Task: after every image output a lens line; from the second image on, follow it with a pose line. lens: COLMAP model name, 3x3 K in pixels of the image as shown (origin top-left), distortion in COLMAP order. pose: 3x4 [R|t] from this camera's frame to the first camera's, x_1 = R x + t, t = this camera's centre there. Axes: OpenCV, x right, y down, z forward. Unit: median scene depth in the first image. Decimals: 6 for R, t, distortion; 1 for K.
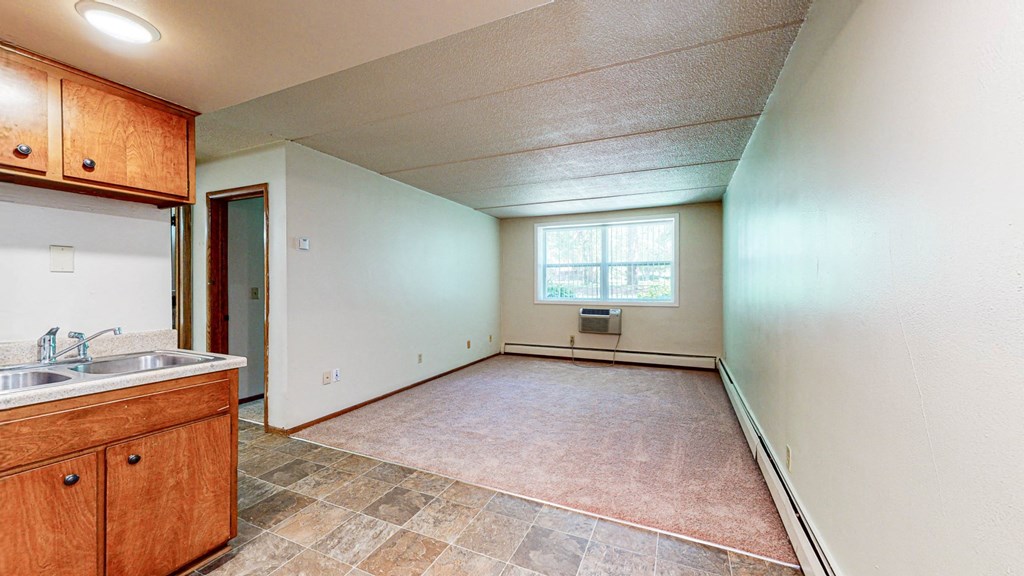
lens RADIAL K [[377.3, 0, 508.1], [0, 377.3, 289.2], [0, 0, 1]] dist [-0.000037, 0.000156]
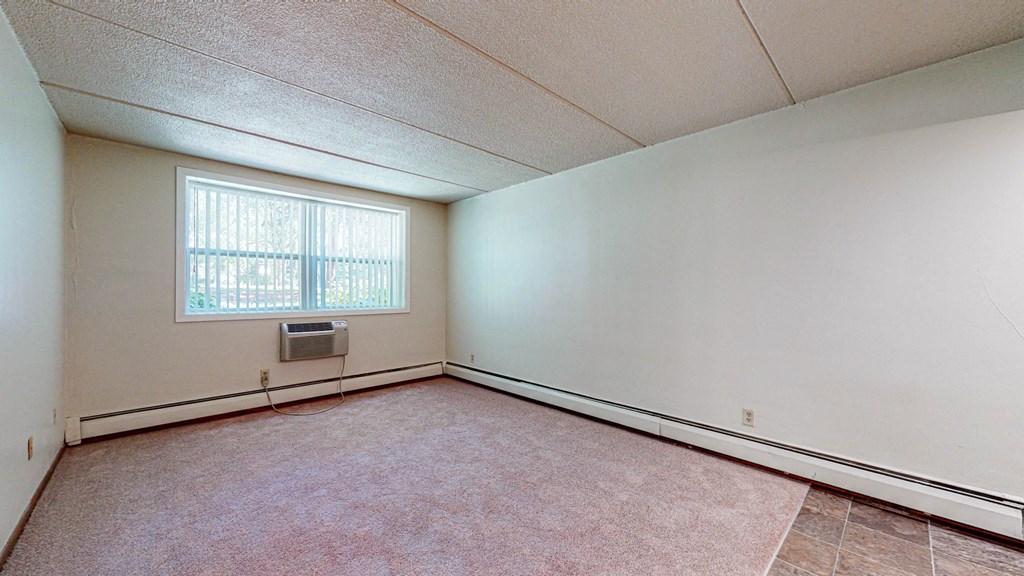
lens RADIAL K [[377.3, 0, 519.1], [0, 377.3, 284.0], [0, 0, 1]] dist [-0.000037, 0.000156]
pose [[0.368197, 0.012073, 0.929669, -0.265501], [0.007616, 0.999843, -0.016001, -0.004208], [-0.929716, 0.012972, 0.368048, 0.411540]]
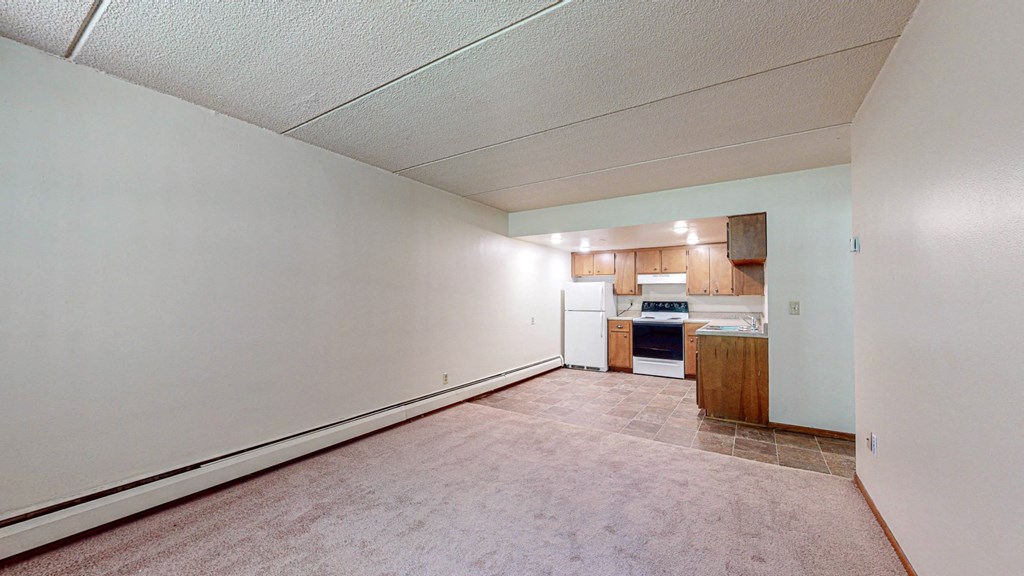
lens RADIAL K [[377.3, 0, 513.0], [0, 377.3, 284.6], [0, 0, 1]] dist [-0.000037, 0.000156]
pose [[-0.990012, 0.008374, 0.140732, 0.019479], [0.003560, 0.999401, -0.034424, -0.006212], [-0.140936, -0.033579, -0.989449, 1.025914]]
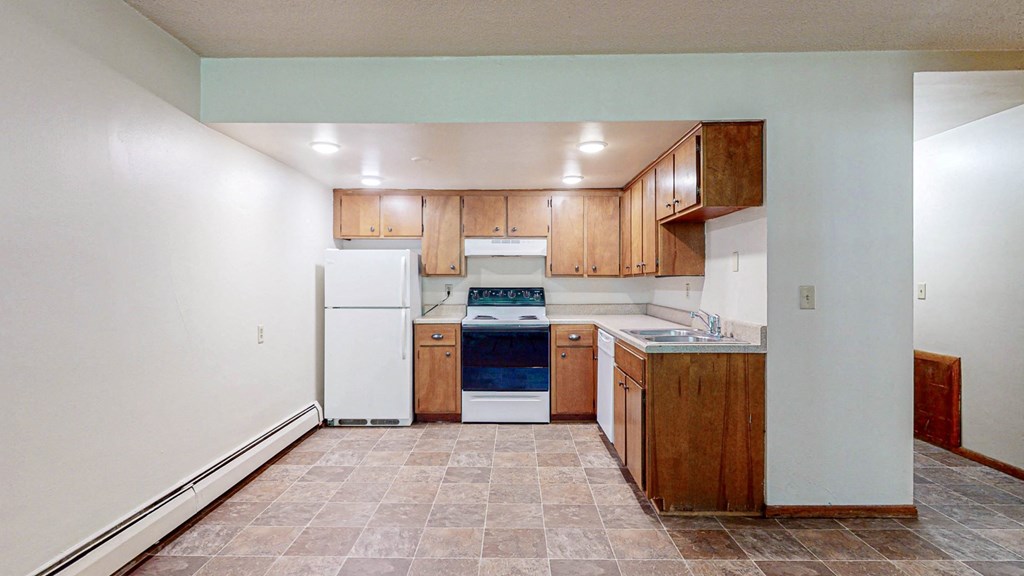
lens RADIAL K [[553.6, 0, 509.8], [0, 553.6, 283.0], [0, 0, 1]] dist [-0.002432, -0.000389]
pose [[-0.915939, 0.006963, -0.401257, 0.101772], [0.005791, 0.999975, 0.004133, -0.004464], [0.401275, 0.001462, -0.915956, 0.708515]]
